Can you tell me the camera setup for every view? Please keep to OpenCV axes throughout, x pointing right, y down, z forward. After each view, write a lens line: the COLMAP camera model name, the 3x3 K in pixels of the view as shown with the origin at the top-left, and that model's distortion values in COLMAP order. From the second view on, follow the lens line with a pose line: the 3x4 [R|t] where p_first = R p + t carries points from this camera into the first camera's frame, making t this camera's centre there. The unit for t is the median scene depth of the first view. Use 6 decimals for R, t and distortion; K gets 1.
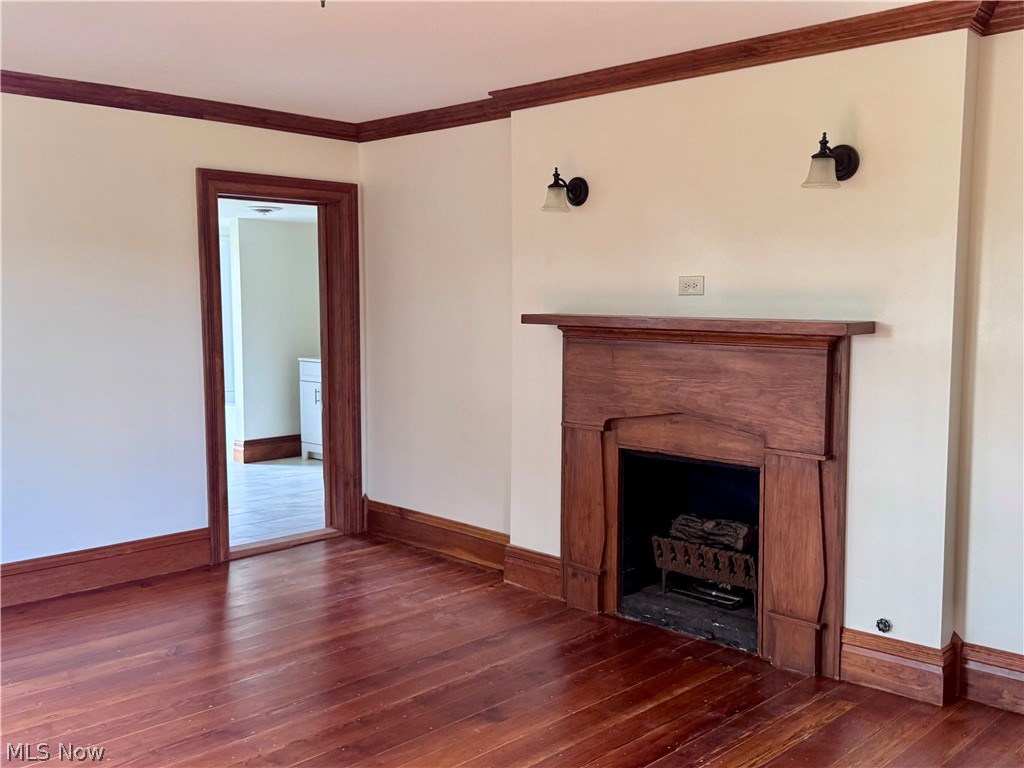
lens RADIAL K [[1023.6, 0, 517.1], [0, 1023.6, 388.6], [0, 0, 1]] dist [0.129628, 0.000000]
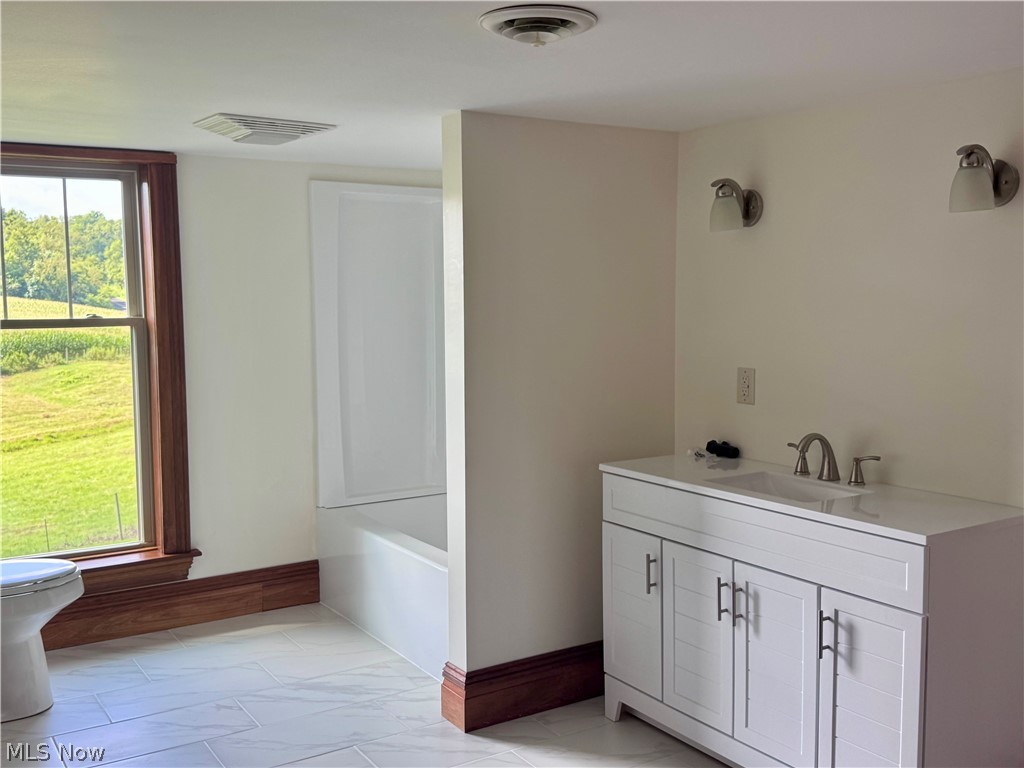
lens RADIAL K [[1023.6, 0, 511.8], [0, 1023.6, 383.5], [0, 0, 1]] dist [0.129628, 0.000000]
pose [[0.975561, 0.017226, -0.219052, -0.159015], [-0.018163, 0.999832, -0.002265, -0.059062], [0.218977, 0.006188, 0.975710, 0.603945]]
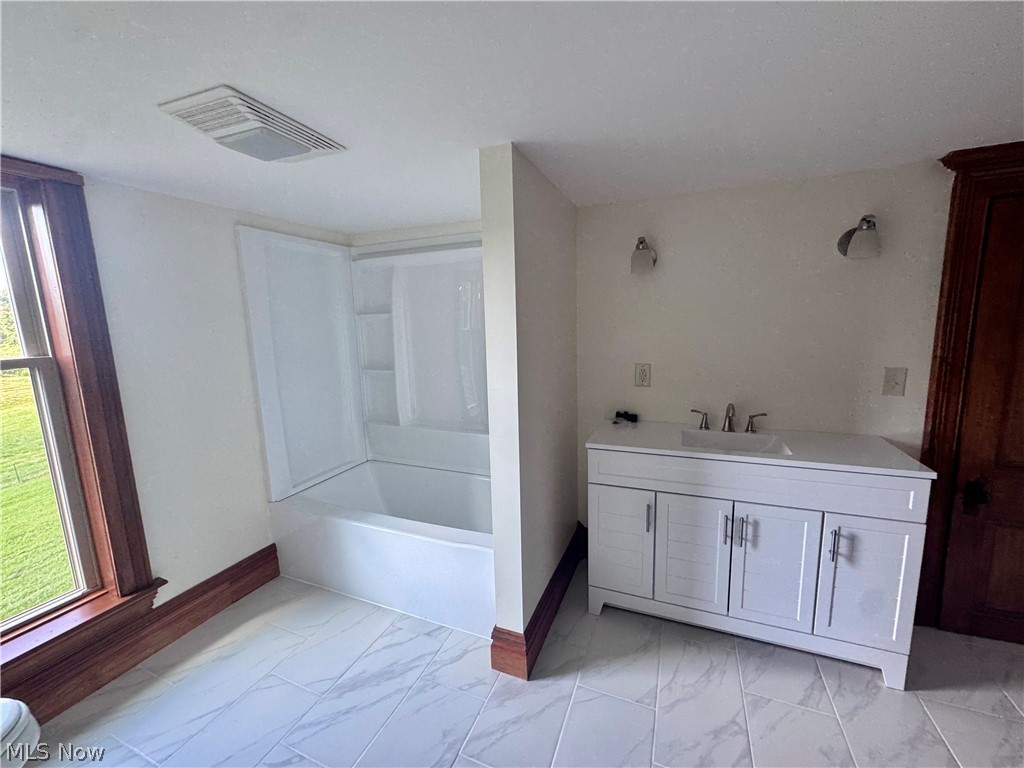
lens RADIAL K [[409.2, 0, 512.3], [0, 409.2, 383.0], [0, 0, 1]] dist [0.003739, 0.000930]
pose [[0.928884, -0.078973, 0.361853, -0.321992], [0.061214, 0.996301, 0.060302, -0.075856], [-0.365277, -0.033863, 0.930283, 0.813383]]
